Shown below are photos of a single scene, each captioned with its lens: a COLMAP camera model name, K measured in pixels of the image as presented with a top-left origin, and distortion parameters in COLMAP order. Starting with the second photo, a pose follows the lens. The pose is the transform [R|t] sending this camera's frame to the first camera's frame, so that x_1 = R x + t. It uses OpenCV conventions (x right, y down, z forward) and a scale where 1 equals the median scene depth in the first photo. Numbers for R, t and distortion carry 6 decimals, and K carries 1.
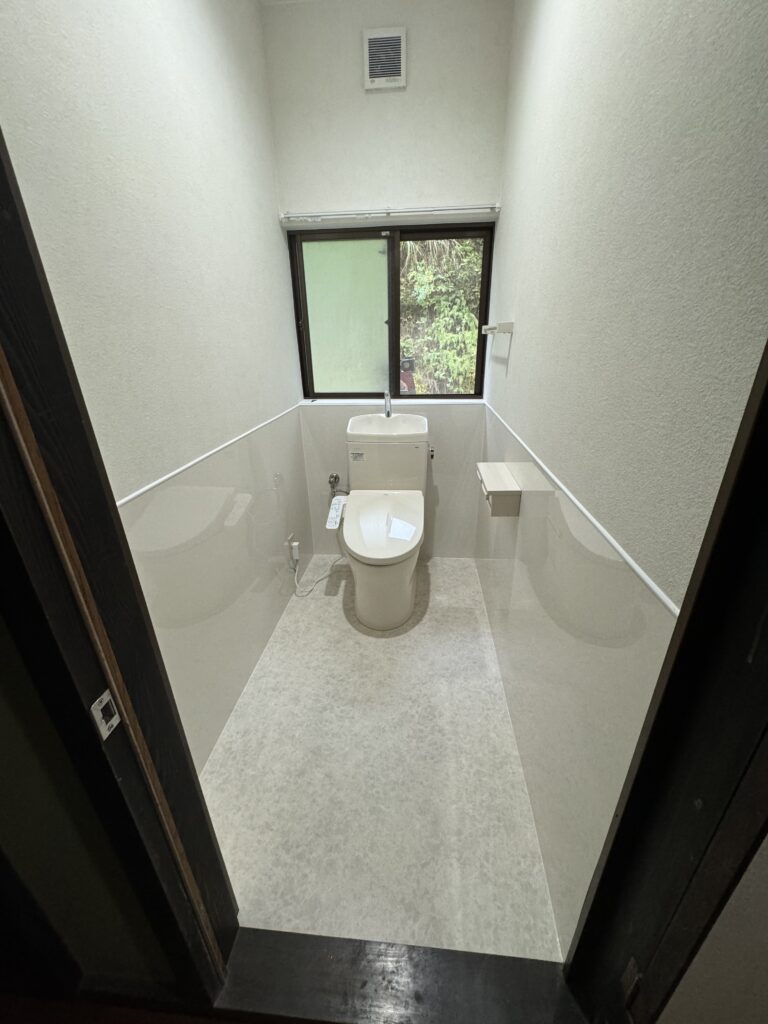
lens RADIAL K [[412.5, 0, 386.3], [0, 412.5, 514.4], [0, 0, 1]] dist [0.000287, -0.000421]
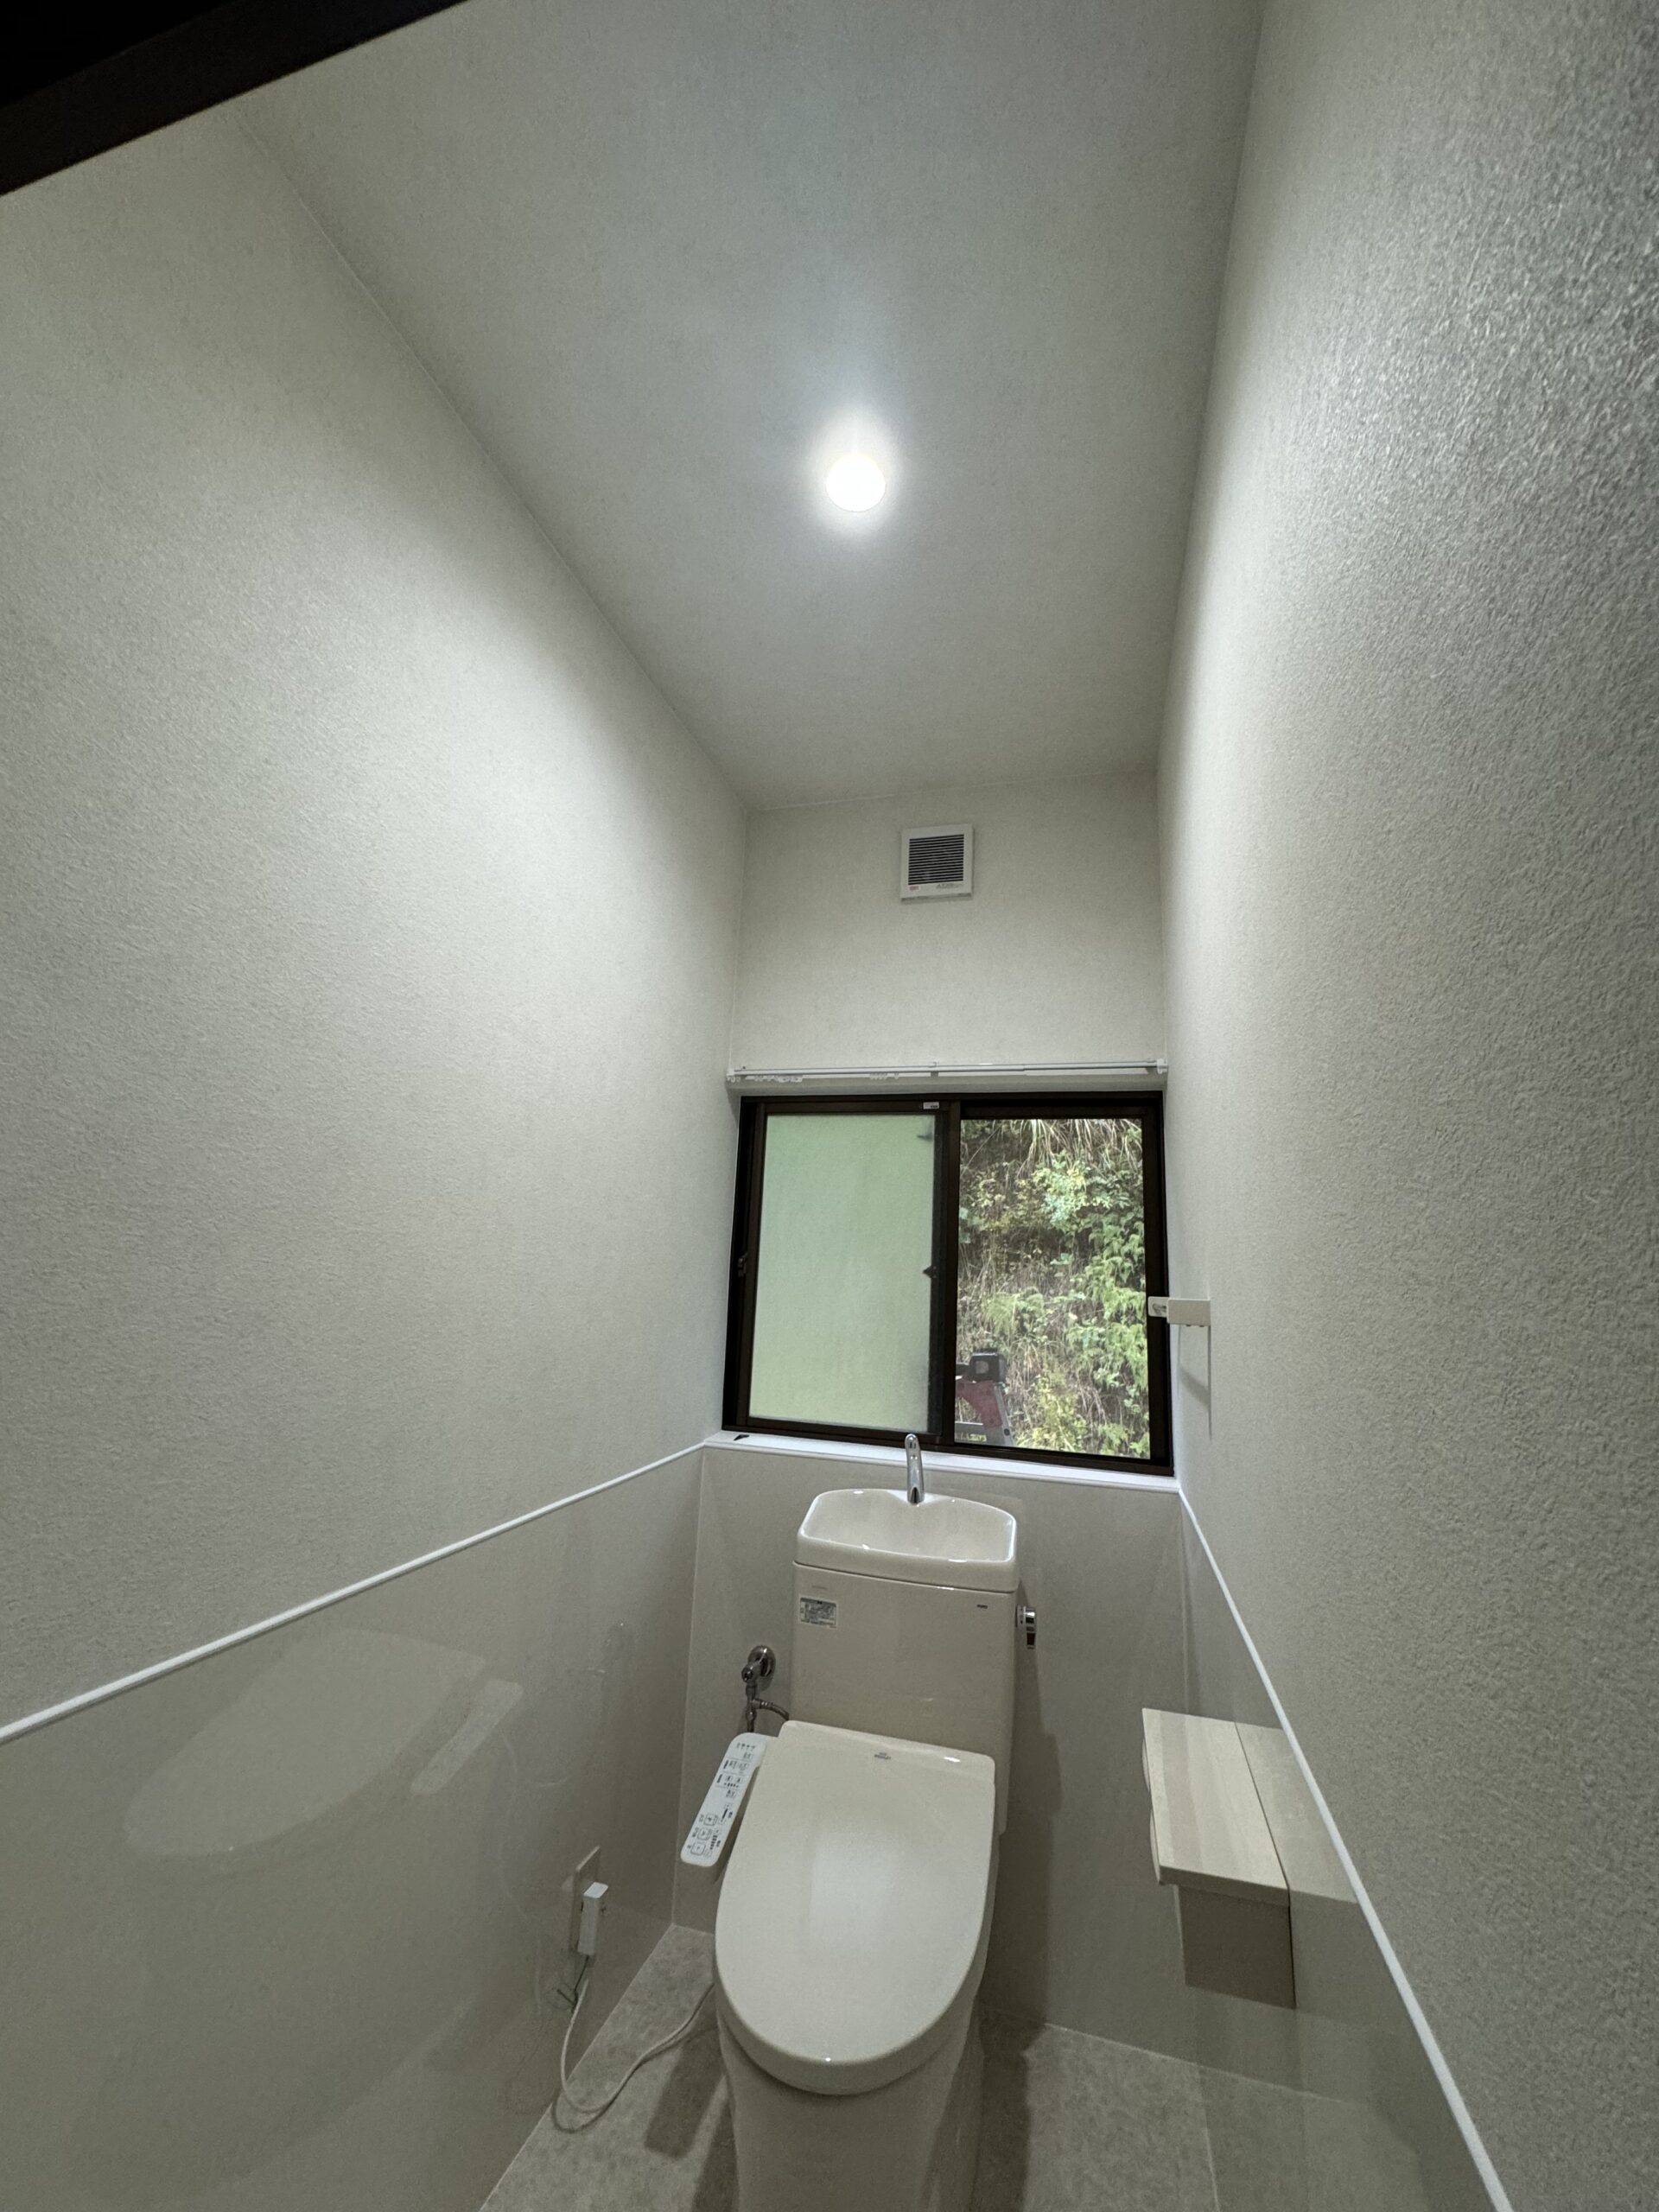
lens RADIAL K [[891.1, 0, 828.5], [0, 891.1, 1098.1], [0, 0, 1]] dist [0.000287, -0.000421]
pose [[0.979651, 0.023253, -0.199358, 0.082784], [-0.132284, 0.821810, -0.554193, -0.075946], [0.150948, 0.569288, 0.808162, 0.107353]]
